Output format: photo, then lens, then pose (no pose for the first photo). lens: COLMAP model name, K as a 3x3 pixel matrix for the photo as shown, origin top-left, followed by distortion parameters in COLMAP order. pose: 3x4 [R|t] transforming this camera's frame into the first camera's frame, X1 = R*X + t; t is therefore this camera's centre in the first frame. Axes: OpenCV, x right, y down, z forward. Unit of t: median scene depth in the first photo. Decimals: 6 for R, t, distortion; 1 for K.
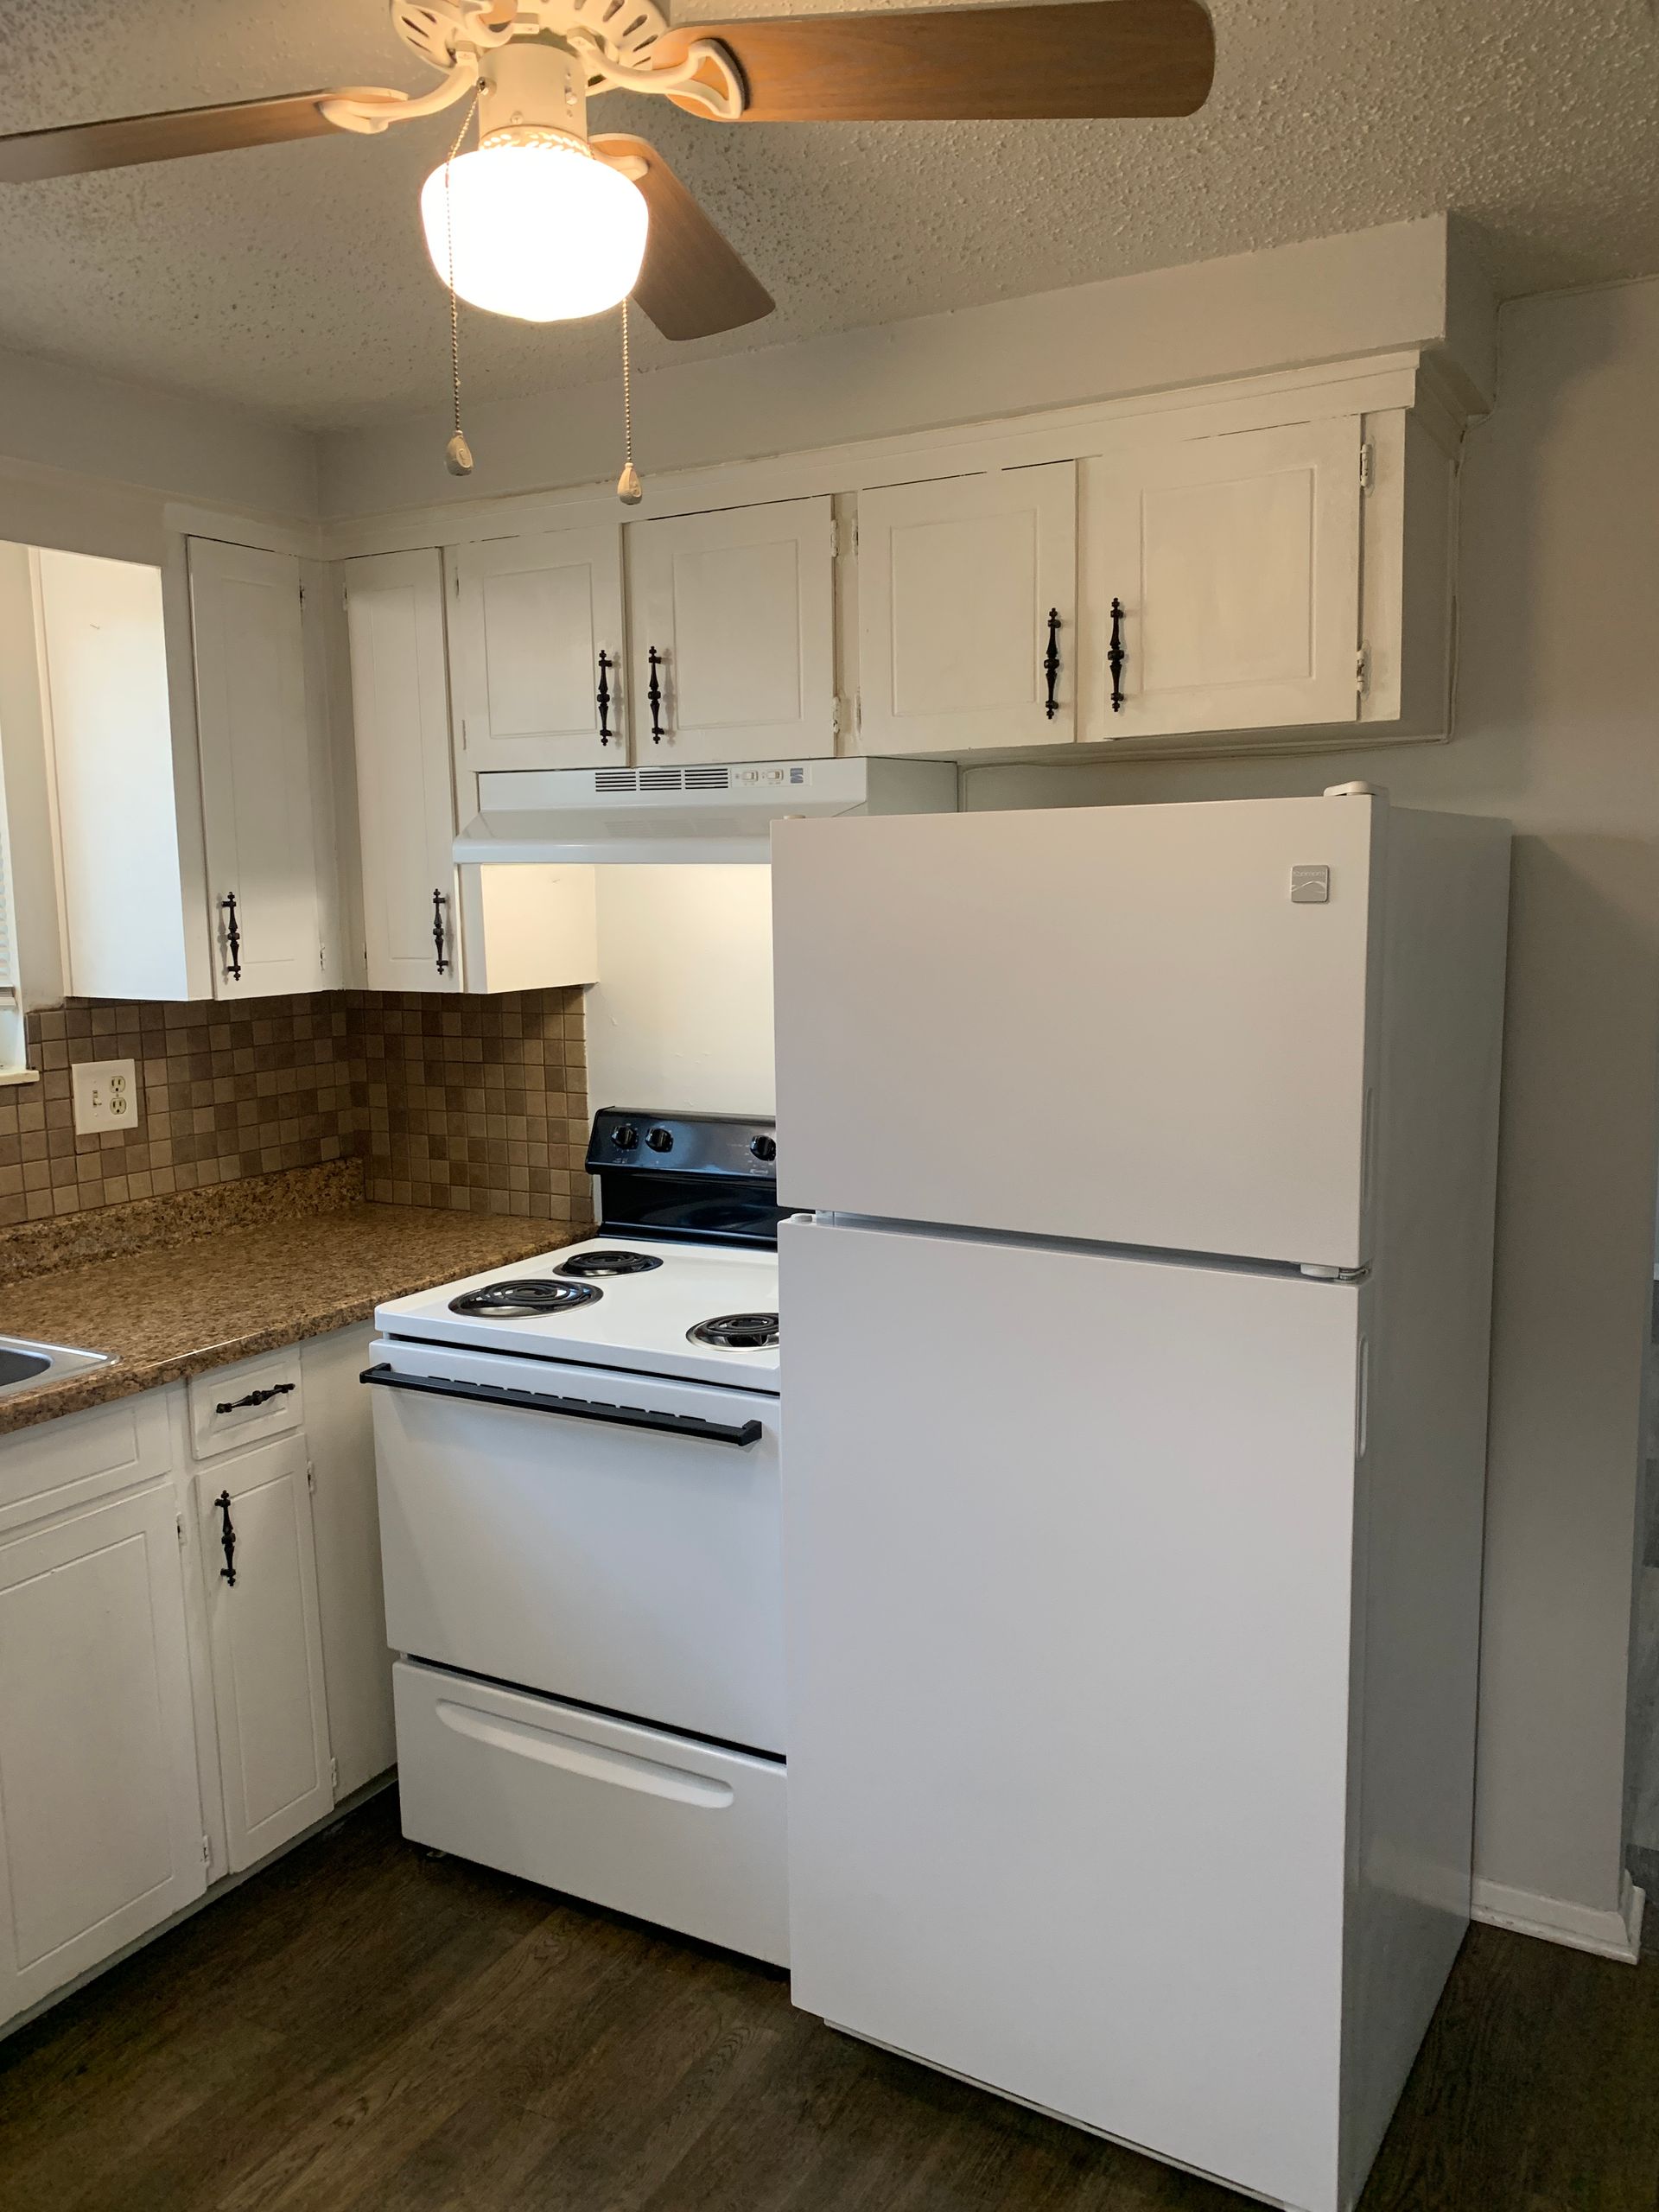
lens RADIAL K [[1702.5, 0, 809.7], [0, 1702.5, 1111.6], [0, 0, 1]] dist [0.023961, -0.026835]
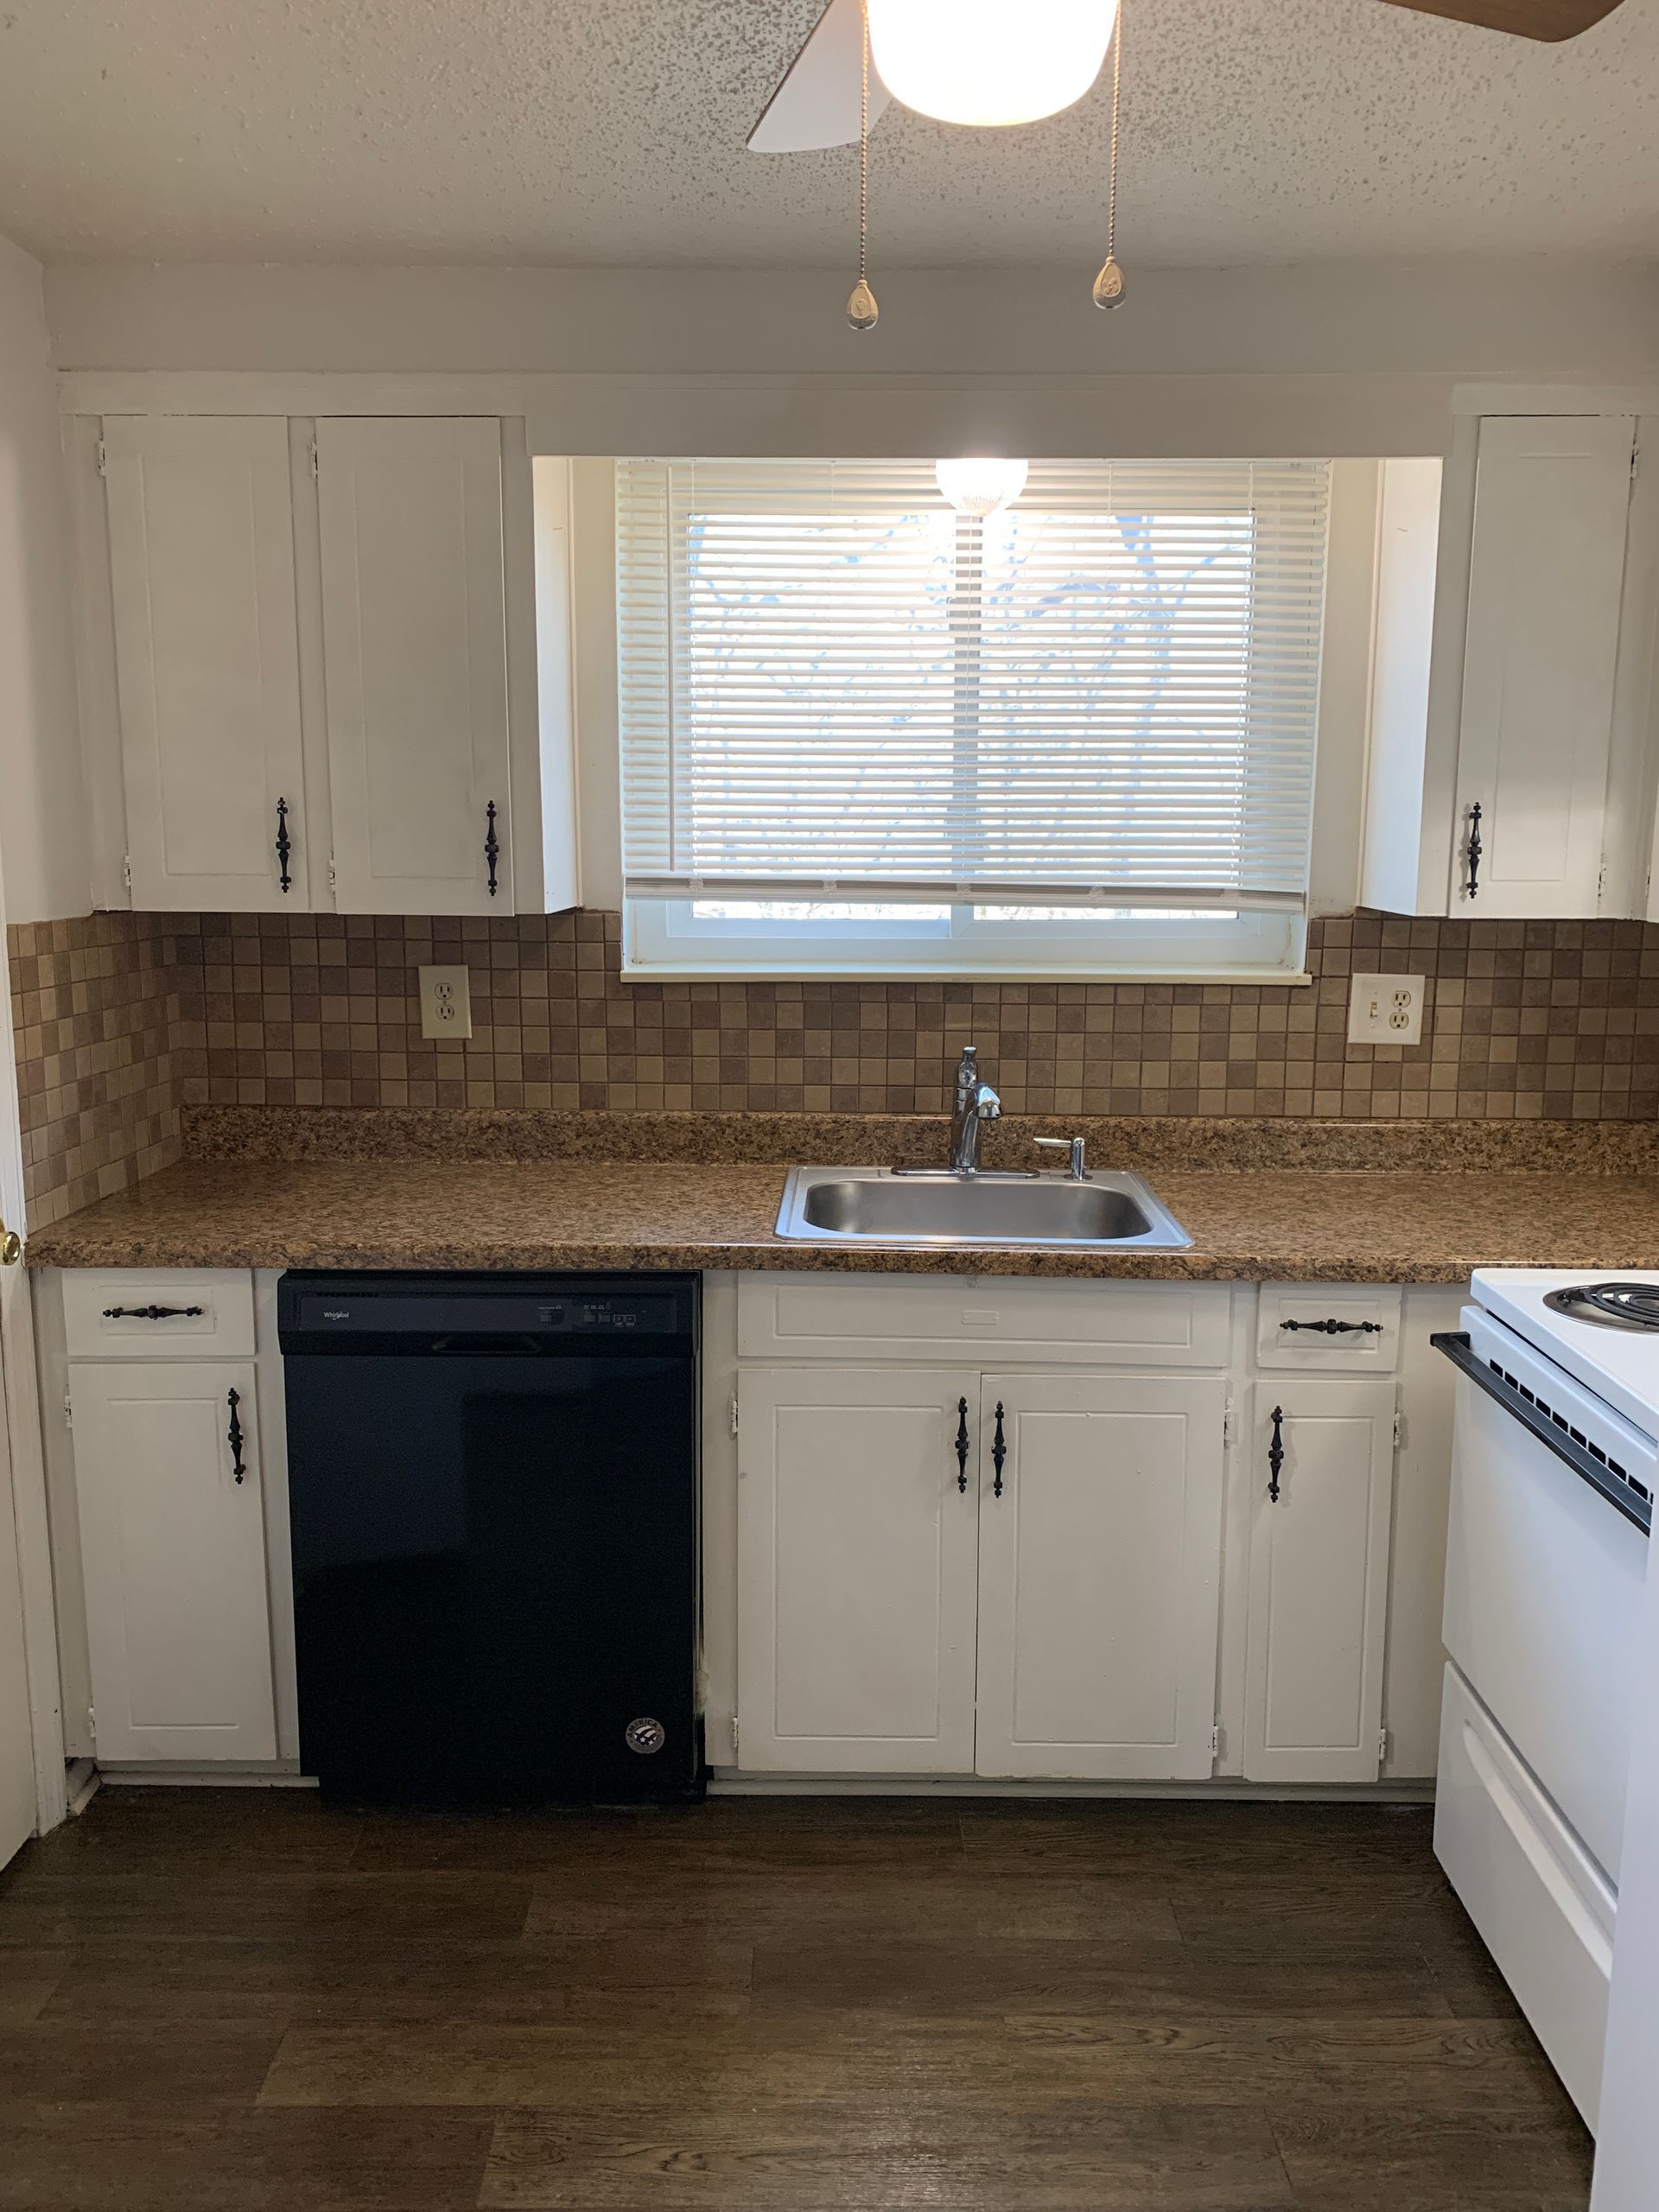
lens RADIAL K [[1668.3, 0, 830.4], [0, 1668.3, 1104.7], [0, 0, 1]] dist [0.034612, -0.043705]
pose [[0.475993, 0.163570, -0.864104, 0.307719], [-0.132484, 0.984675, 0.113414, -0.023407], [0.869413, 0.060496, 0.490369, 0.255394]]
